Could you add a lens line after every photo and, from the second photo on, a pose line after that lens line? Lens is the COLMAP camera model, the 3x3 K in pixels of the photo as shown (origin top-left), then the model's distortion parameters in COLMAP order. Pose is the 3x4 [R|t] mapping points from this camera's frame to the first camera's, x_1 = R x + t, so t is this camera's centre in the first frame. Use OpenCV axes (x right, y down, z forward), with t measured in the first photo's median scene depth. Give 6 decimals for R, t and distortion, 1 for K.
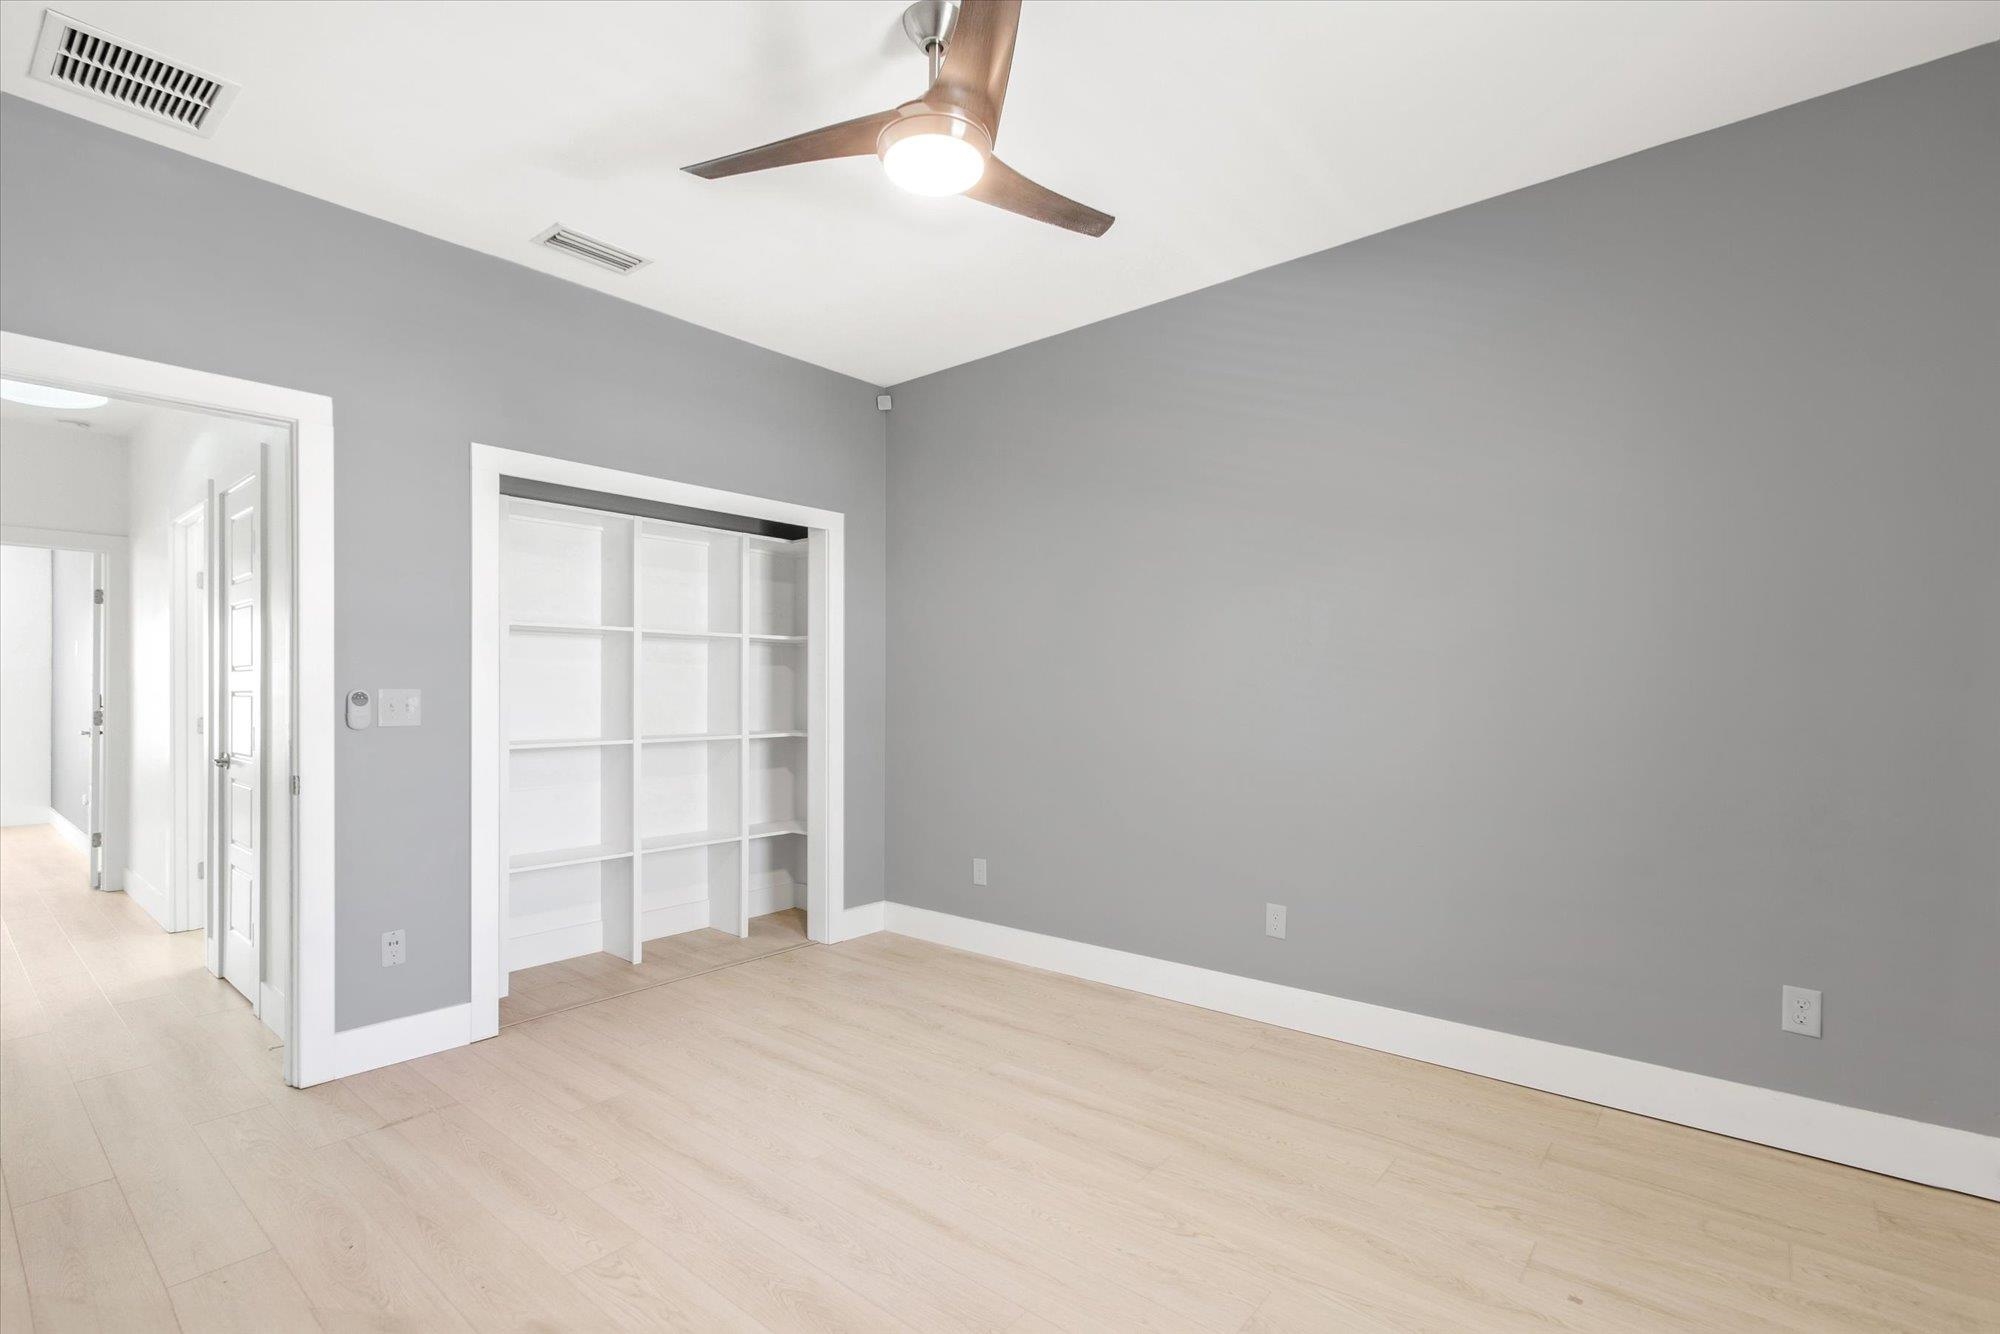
lens RADIAL K [[918.5, 0, 976.9], [0, 918.5, 688.3], [0, 0, 1]] dist [-0.001077, -0.000461]
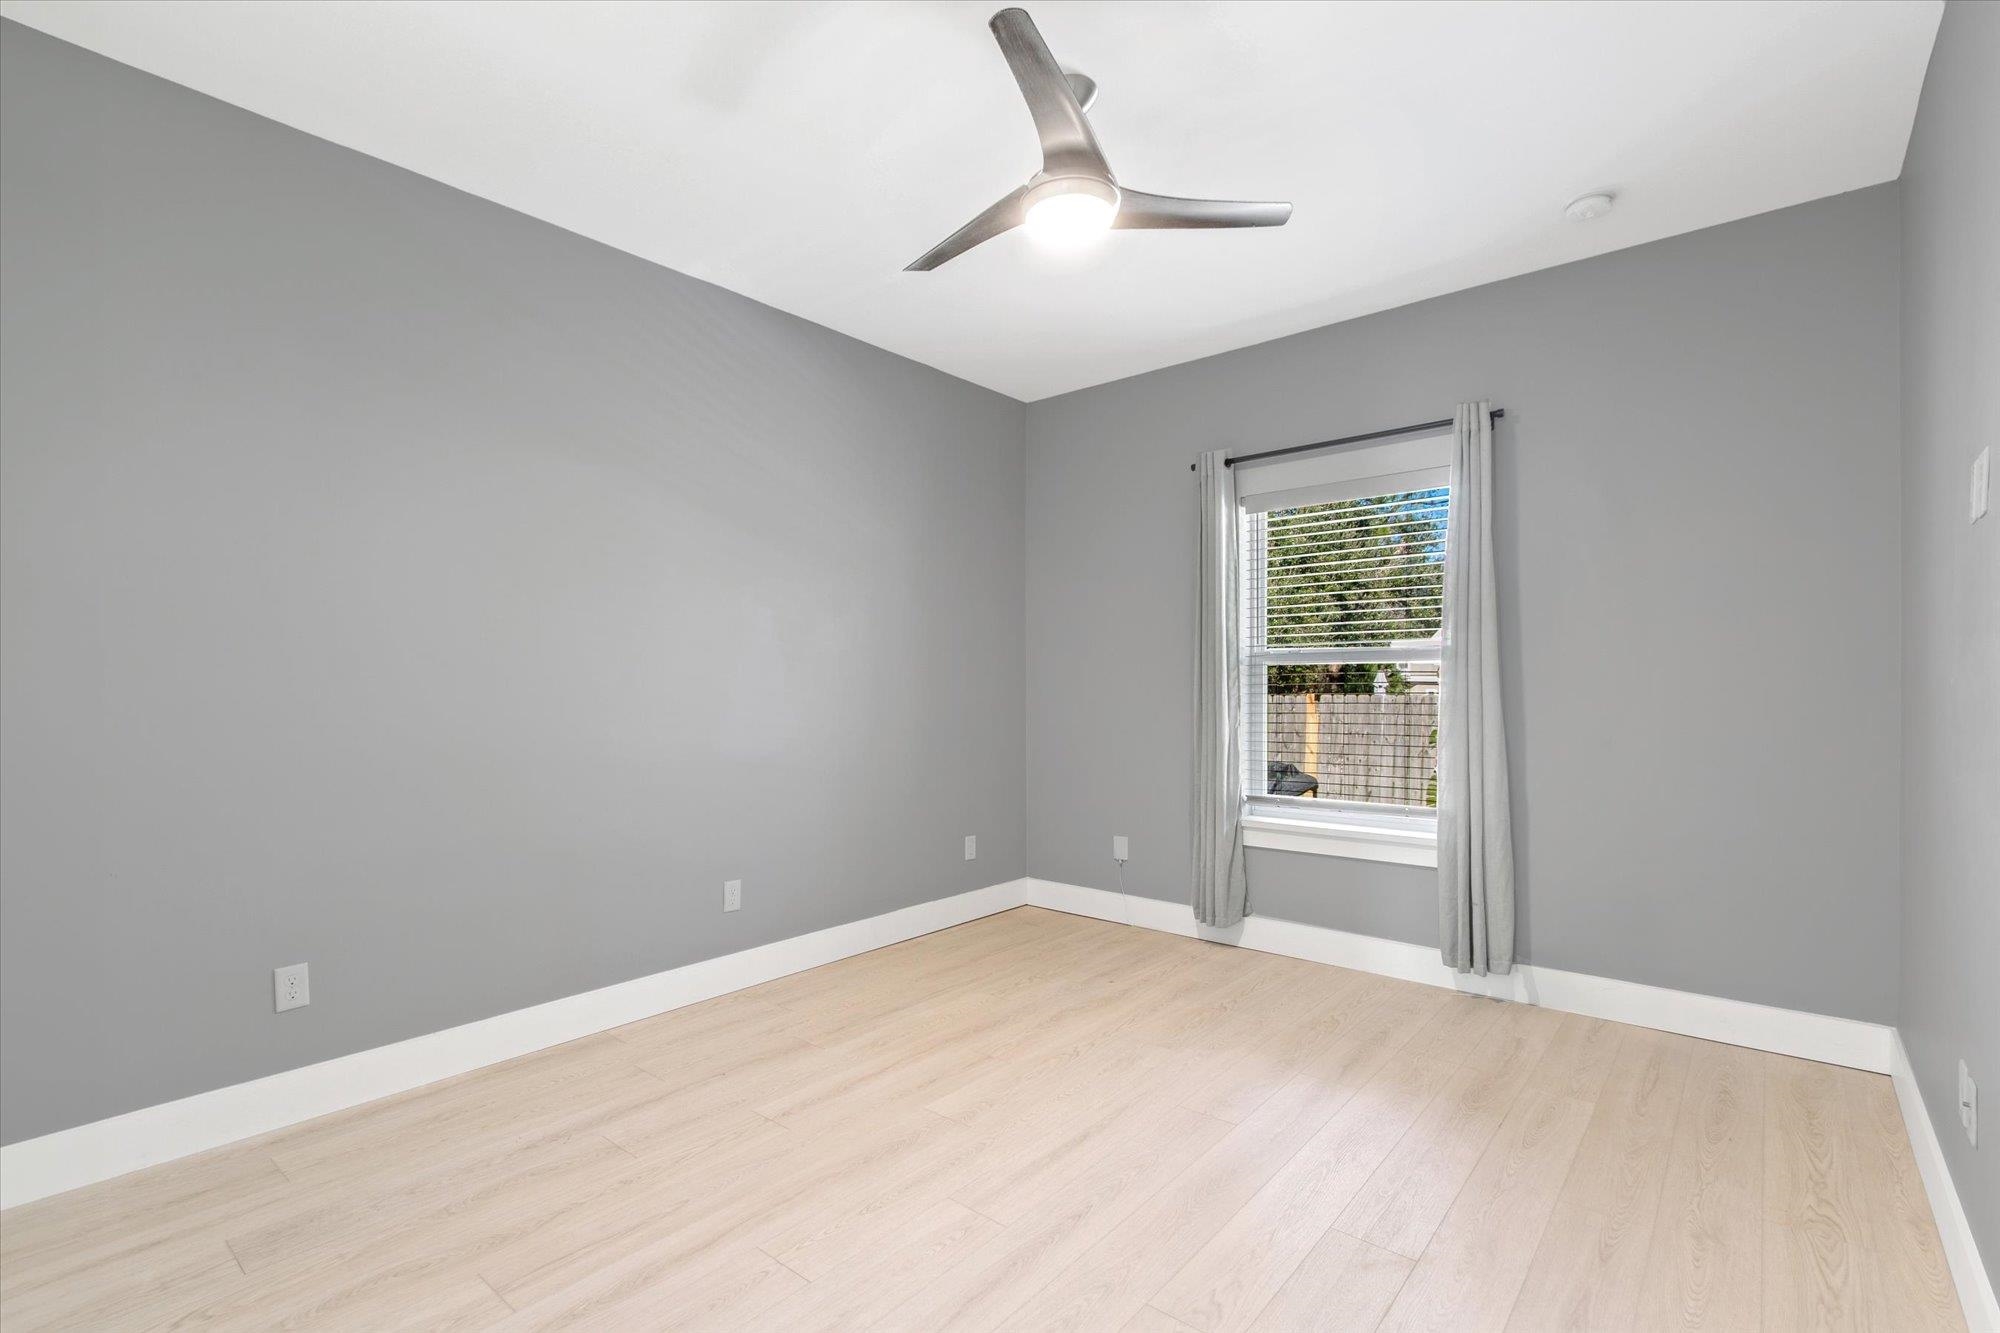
lens RADIAL K [[918.5, 0, 976.9], [0, 918.5, 687.8], [0, 0, 1]] dist [-0.001077, -0.000461]
pose [[0.001695, -0.001396, 0.999998, -0.909980], [0.001724, 0.999998, 0.001393, 0.009101], [-0.999997, 0.001721, 0.001697, 0.855093]]
